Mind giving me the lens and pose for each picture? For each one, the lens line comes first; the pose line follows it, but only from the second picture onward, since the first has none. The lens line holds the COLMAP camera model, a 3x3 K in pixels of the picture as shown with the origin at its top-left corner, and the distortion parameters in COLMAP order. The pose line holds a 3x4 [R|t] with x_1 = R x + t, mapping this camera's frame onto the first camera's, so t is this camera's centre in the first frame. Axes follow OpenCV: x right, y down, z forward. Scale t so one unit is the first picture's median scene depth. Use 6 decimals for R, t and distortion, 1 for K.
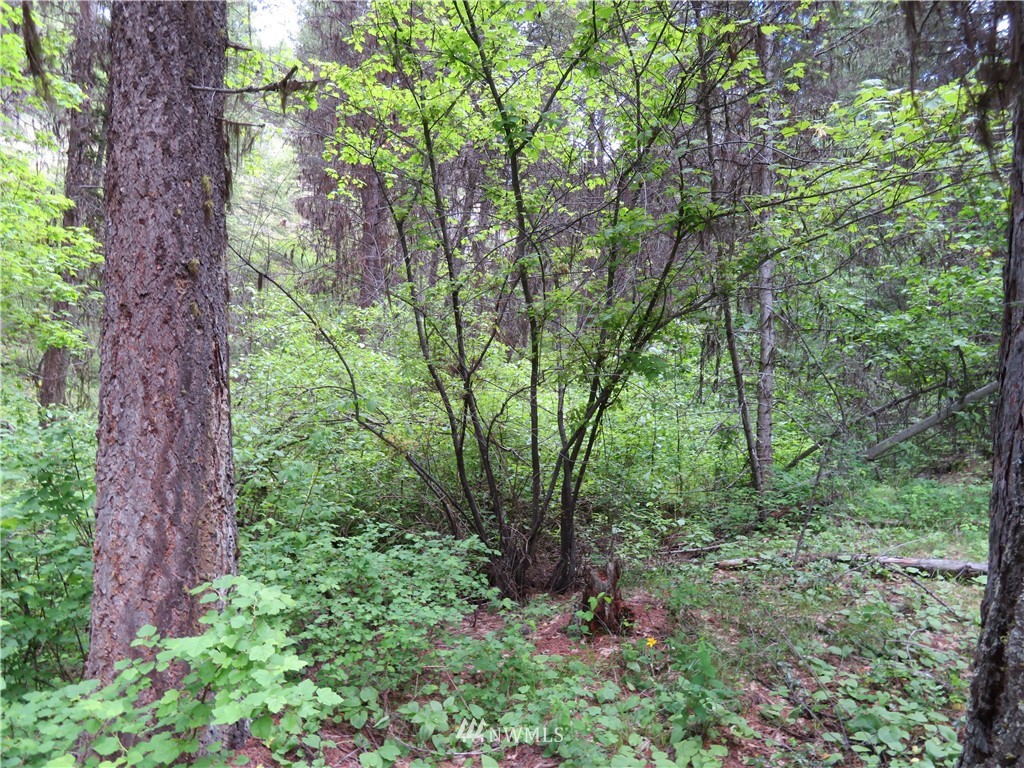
lens RADIAL K [[736.4, 0, 511.9], [0, 736.4, 377.8], [0, 0, 1]] dist [0.004272, 0.008107]
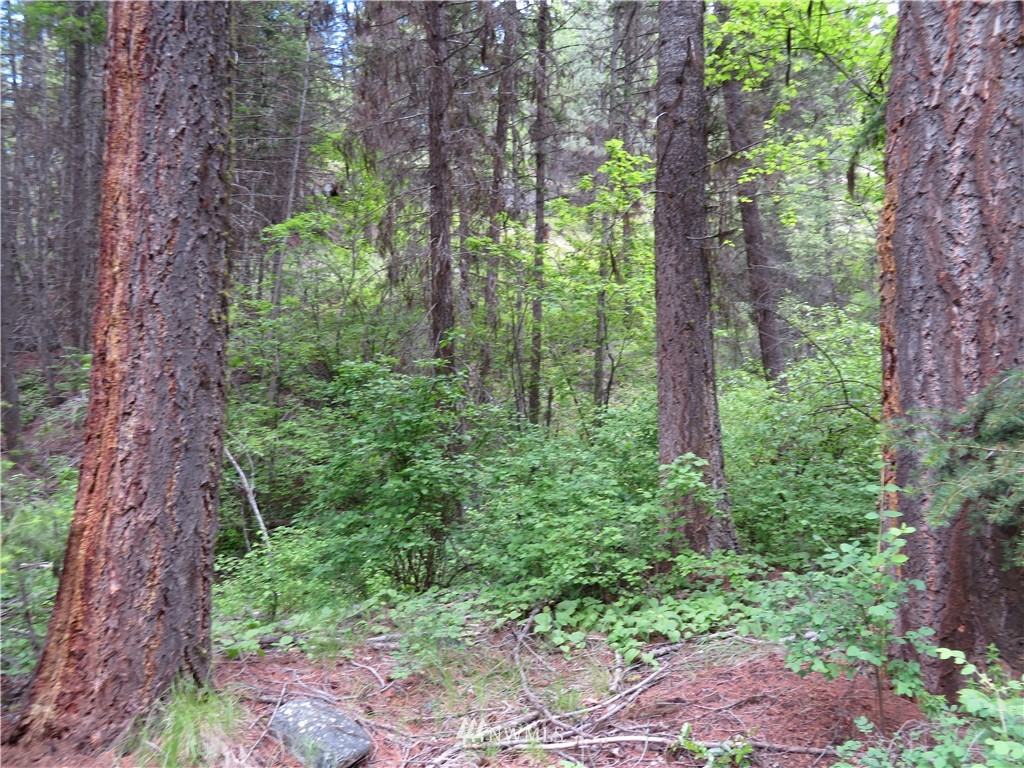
lens RADIAL K [[736.4, 0, 512.1], [0, 736.4, 383.2], [0, 0, 1]] dist [0.004272, 0.008107]
pose [[0.685308, -0.047817, -0.726682, 0.728632], [0.048052, 0.998637, -0.020396, 0.035124], [0.726666, -0.020941, 0.686671, -0.805407]]
